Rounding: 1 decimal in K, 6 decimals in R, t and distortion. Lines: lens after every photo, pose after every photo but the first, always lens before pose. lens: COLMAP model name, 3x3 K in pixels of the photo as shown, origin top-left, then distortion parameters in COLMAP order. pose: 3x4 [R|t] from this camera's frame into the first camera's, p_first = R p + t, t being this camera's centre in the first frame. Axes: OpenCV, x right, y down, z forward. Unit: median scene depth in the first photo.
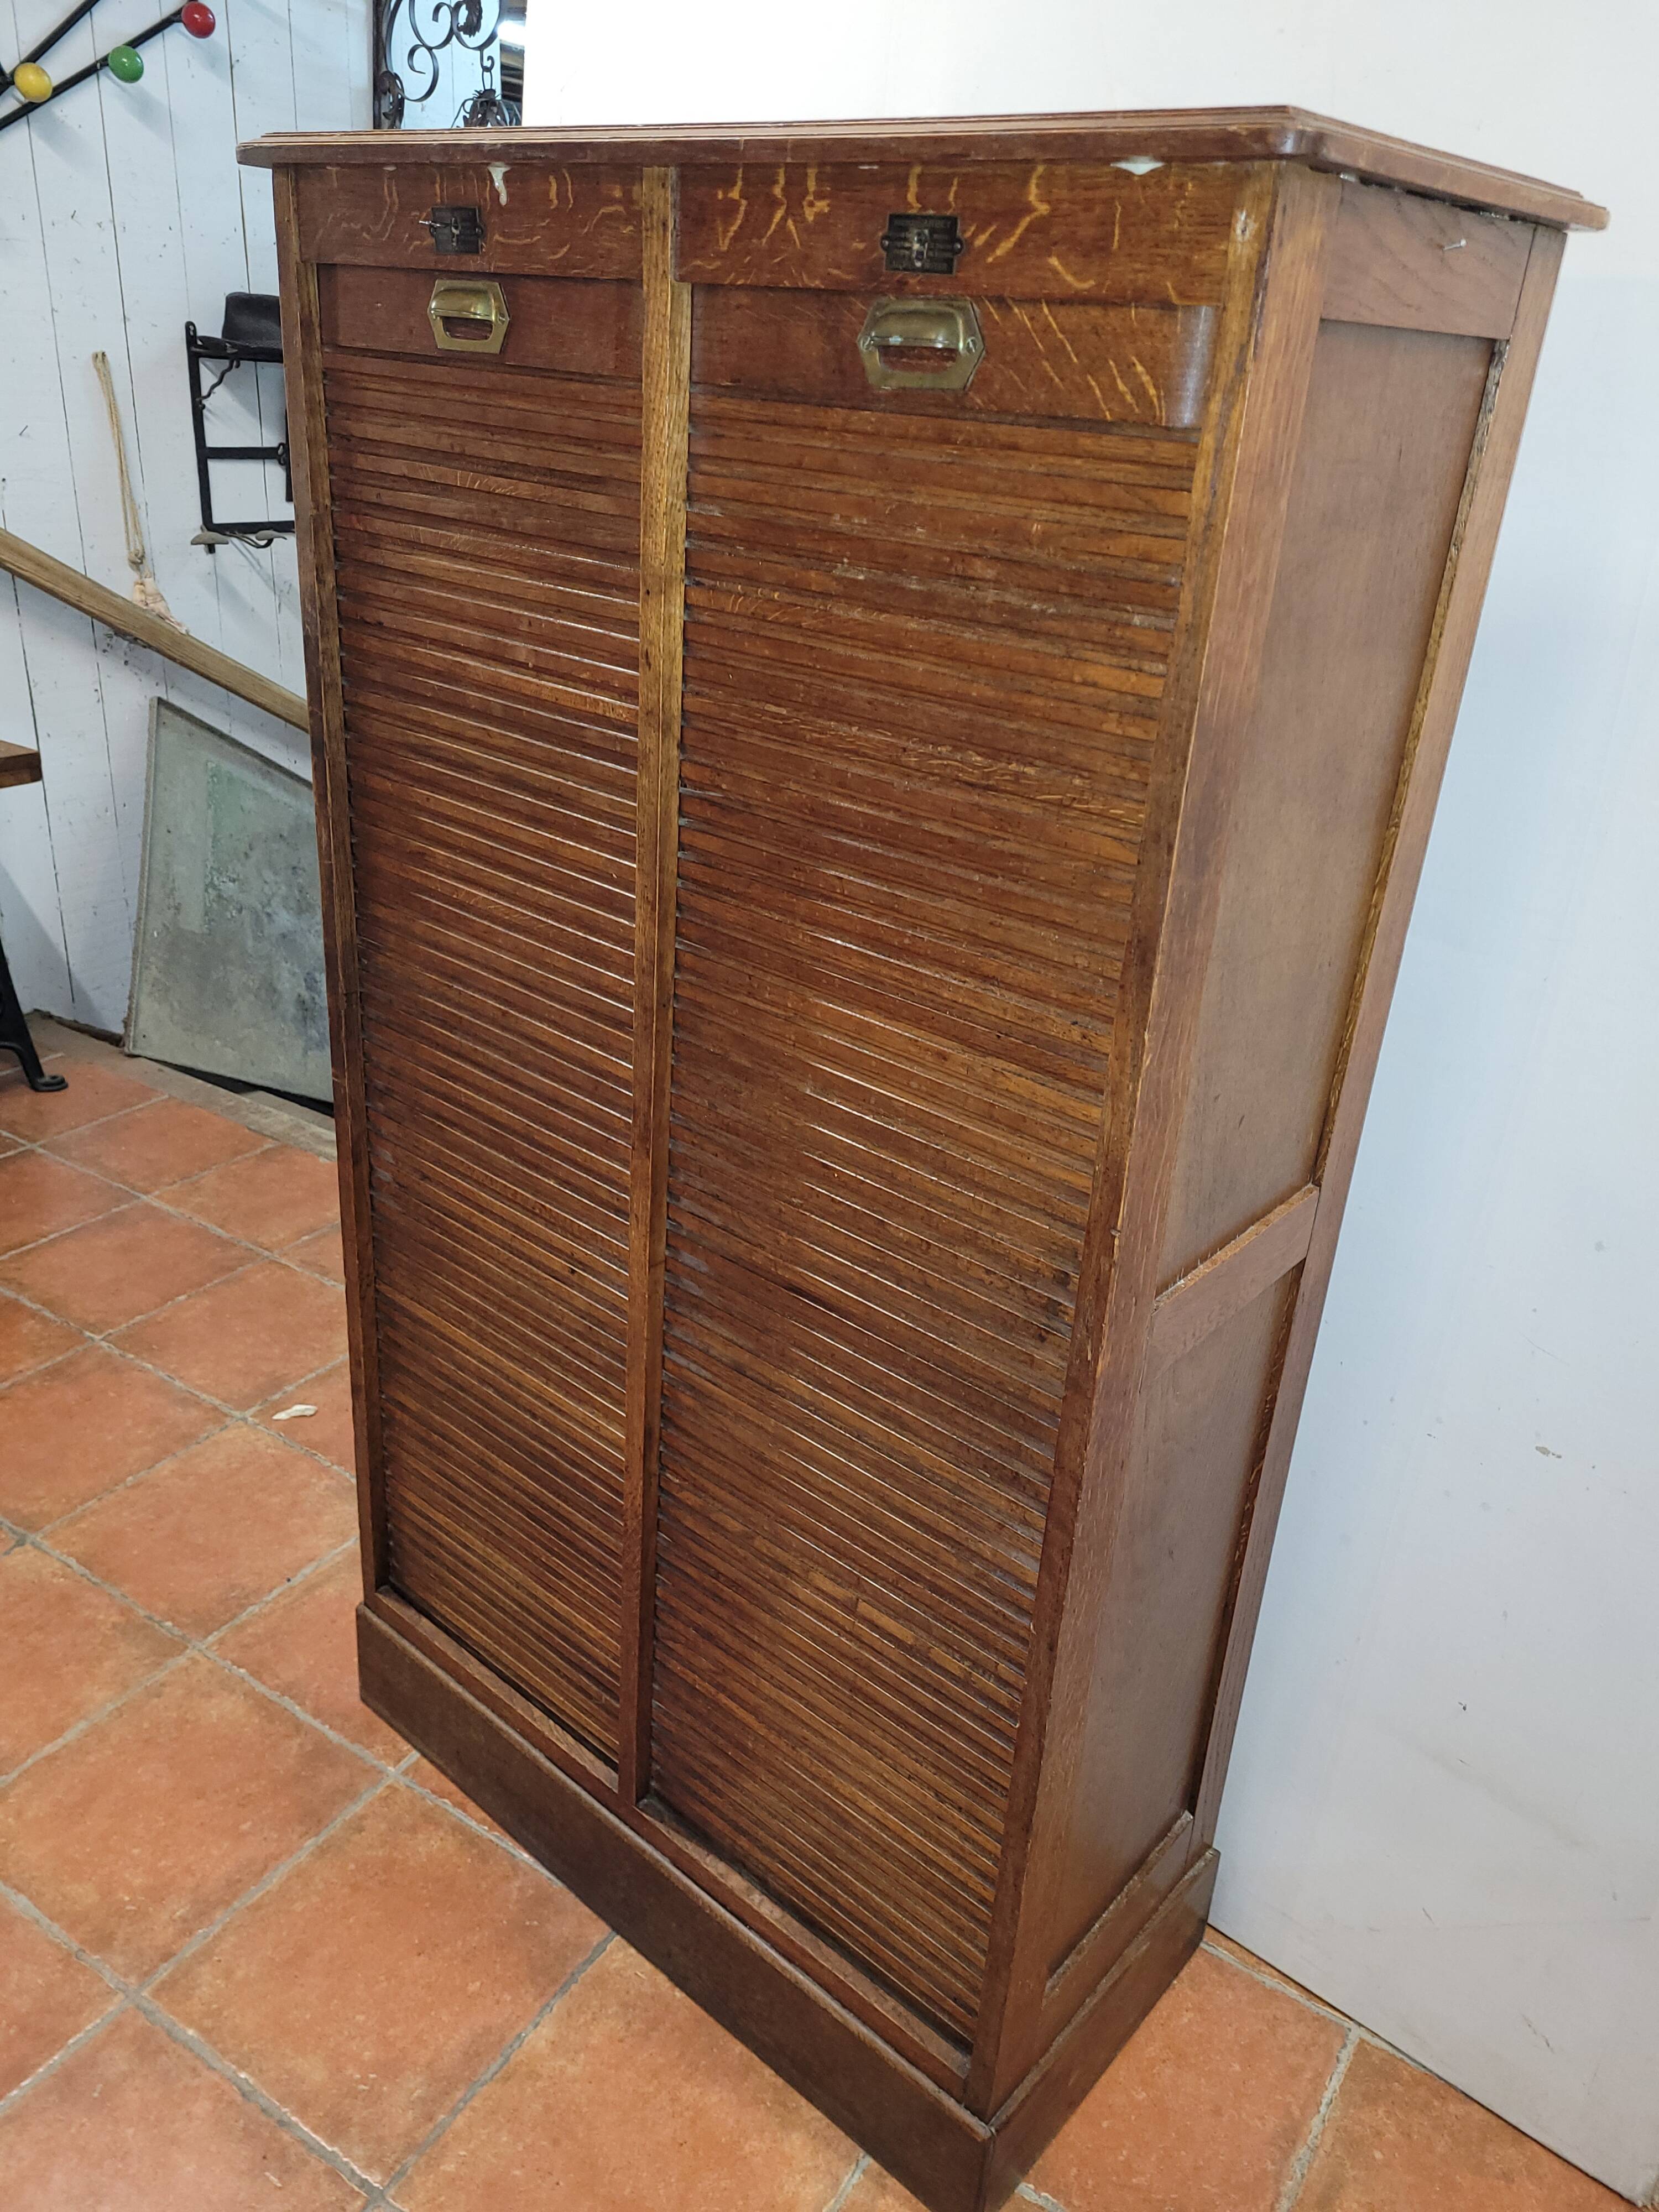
lens RADIAL K [[1658.0, 0, 833.9], [0, 1658.0, 1074.5], [0, 0, 1]] dist [0.060120, -0.052117]
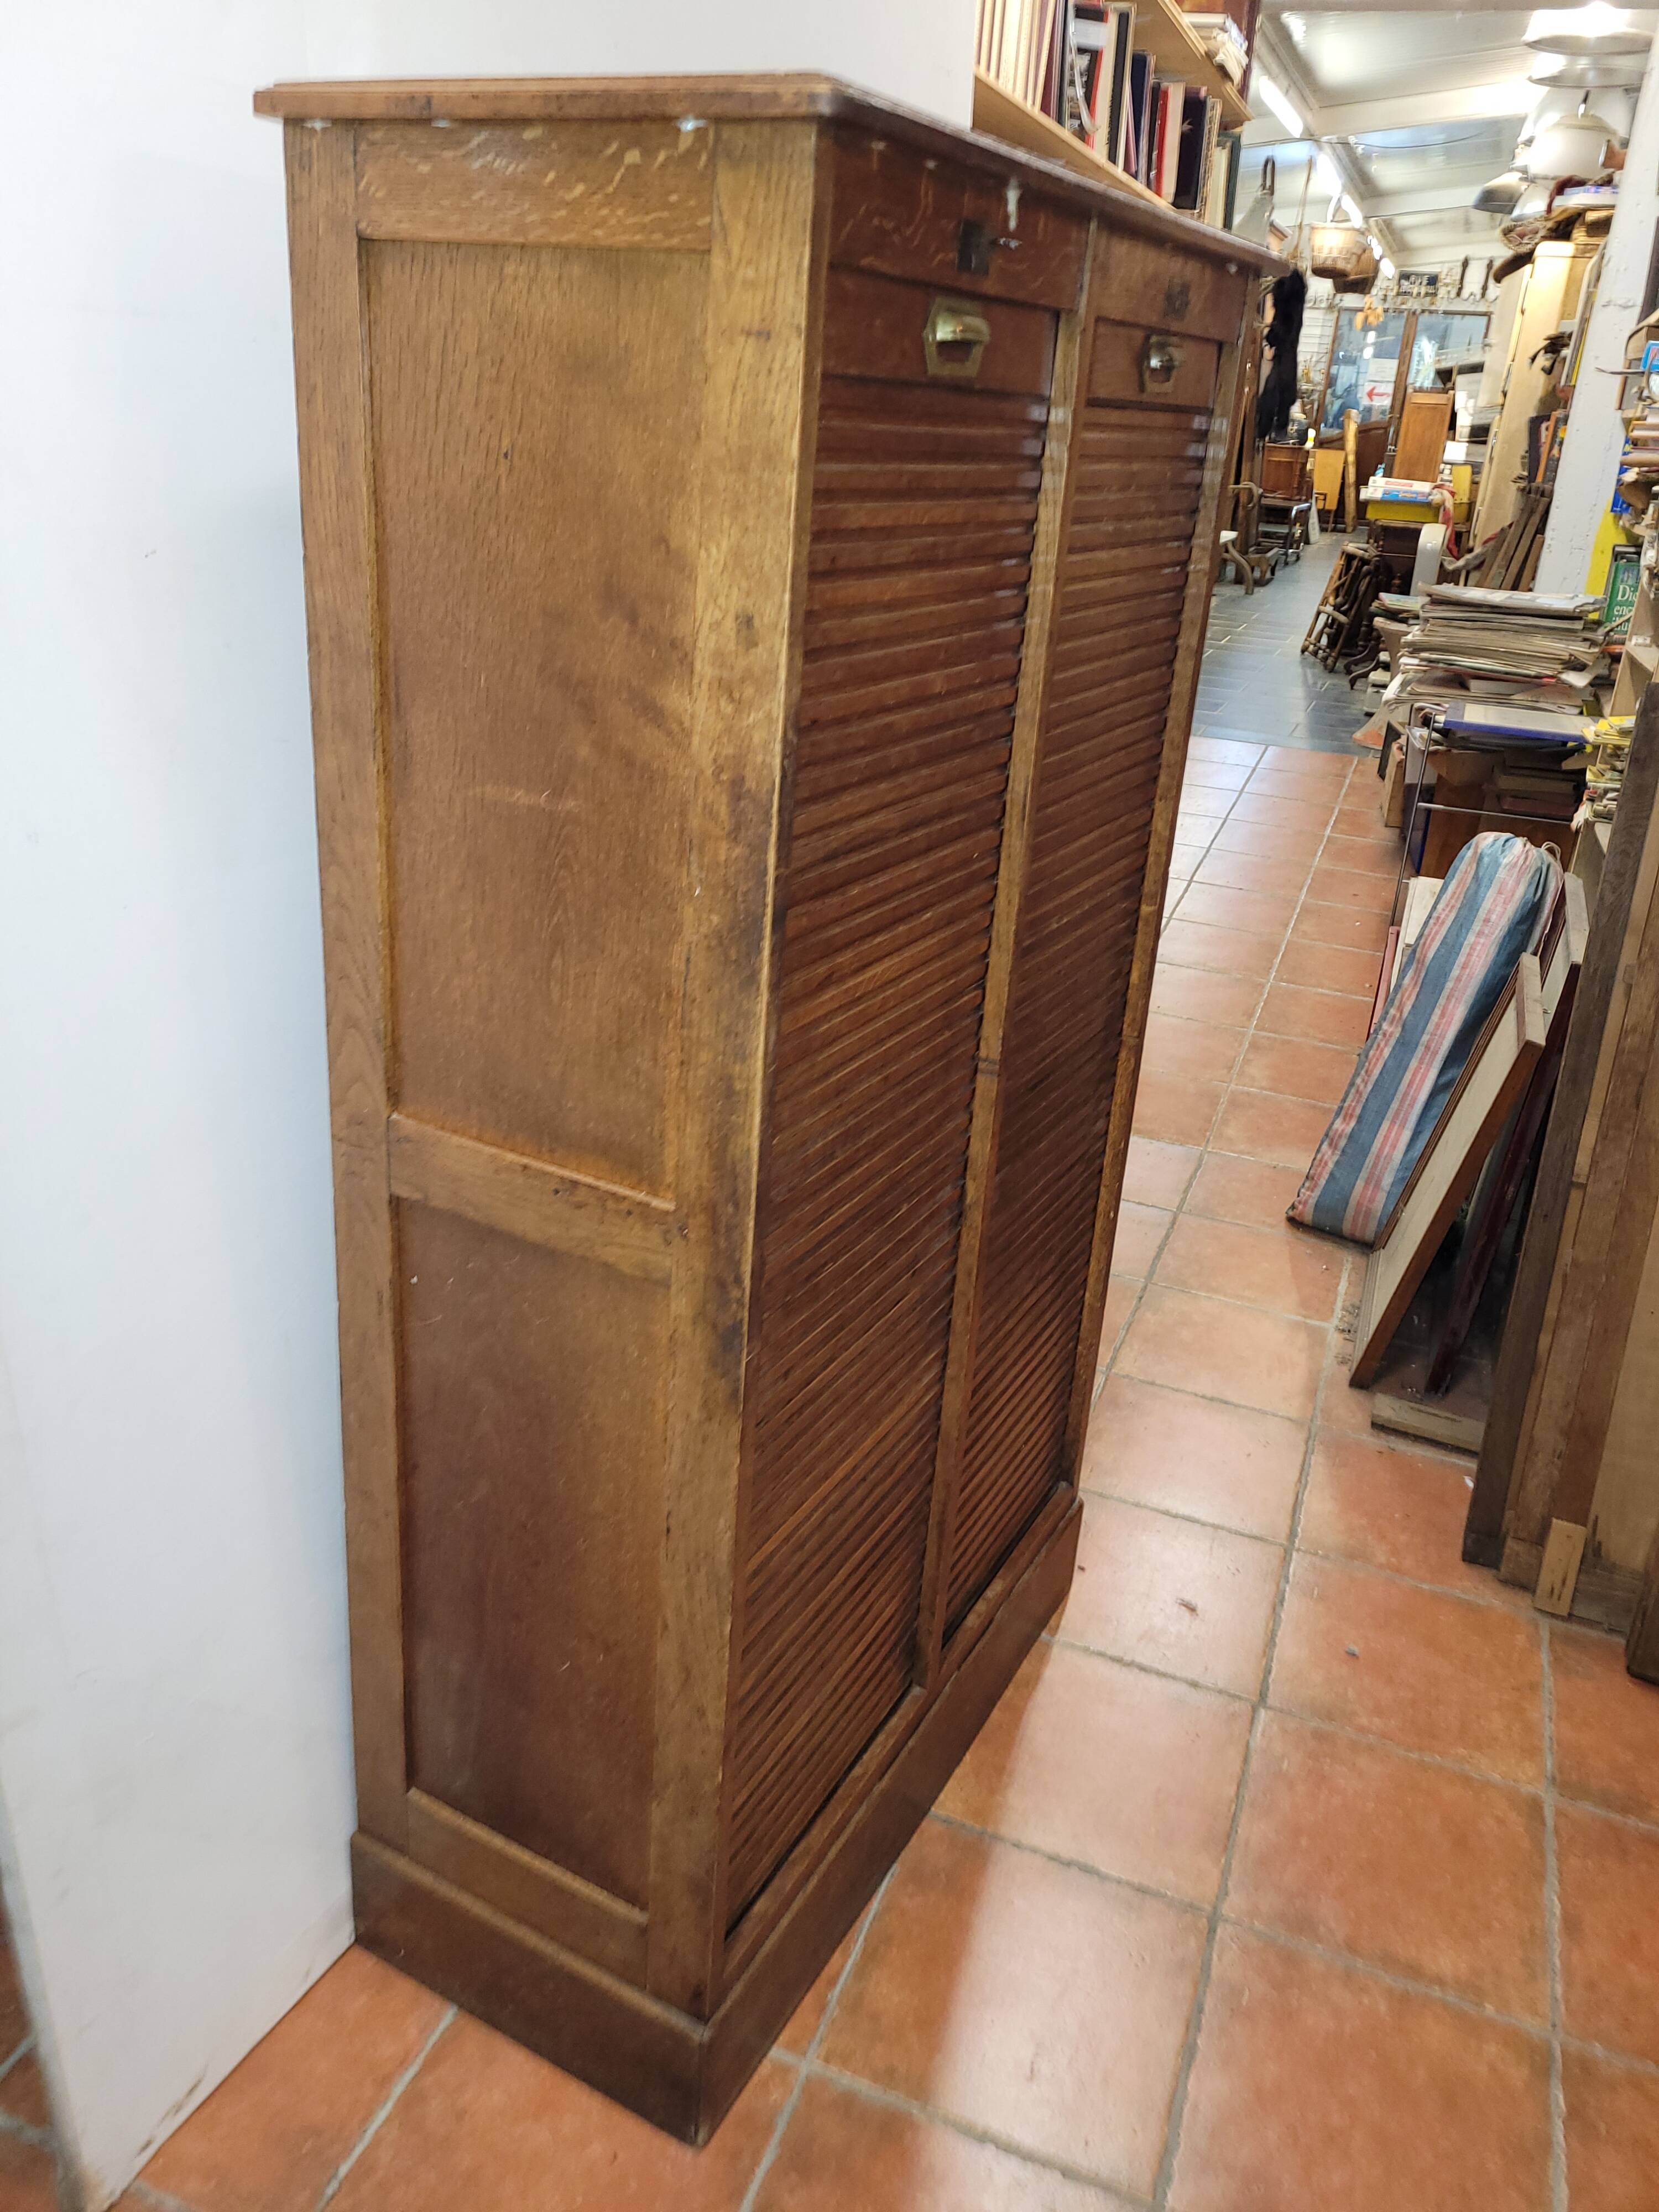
lens RADIAL K [[1658.0, 0, 841.9], [0, 1658.0, 1056.4], [0, 0, 1]] dist [0.060120, -0.052117]
pose [[-0.203277, -0.430580, 0.879363, -1.152514], [0.319156, 0.819923, 0.475253, -0.569213], [-0.925645, 0.377262, -0.029249, 1.198439]]
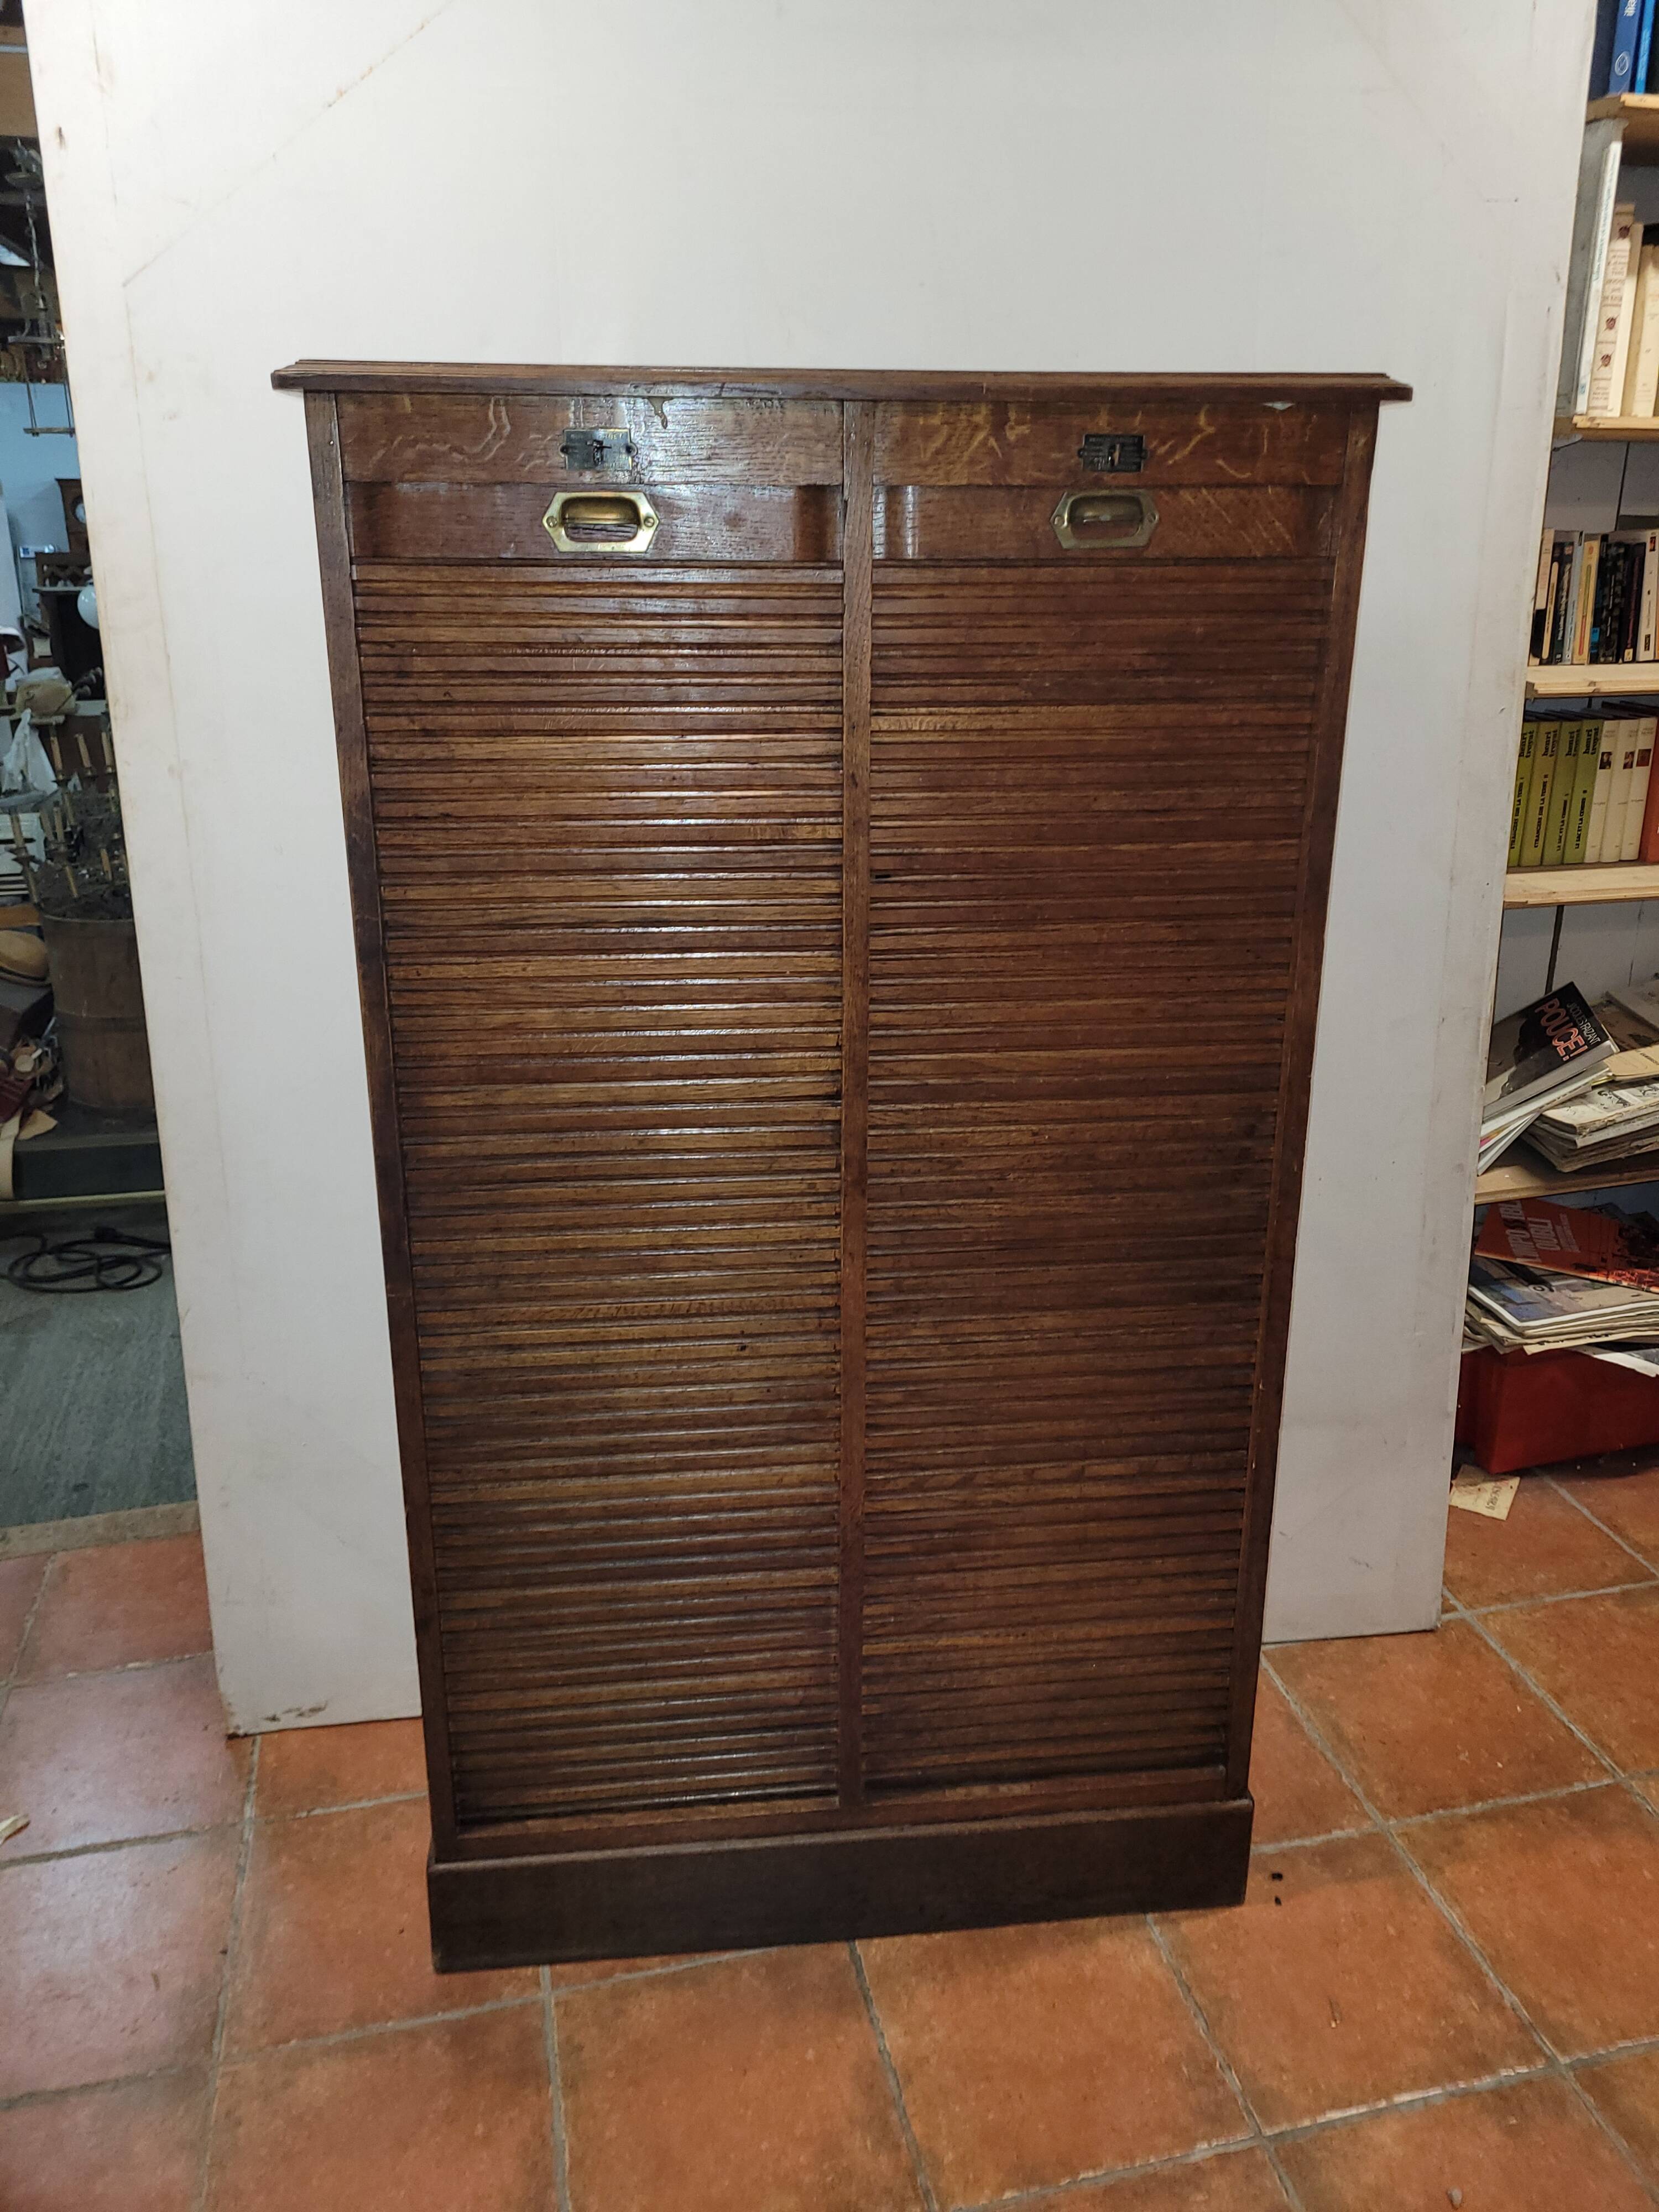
lens RADIAL K [[1658.0, 0, 856.5], [0, 1658.0, 1050.3], [0, 0, 1]] dist [0.060120, -0.052117]
pose [[0.682738, -0.283682, 0.673344, -0.926191], [0.331228, 0.941587, 0.060844, -0.127042], [-0.651273, 0.181490, 0.736821, 0.126746]]
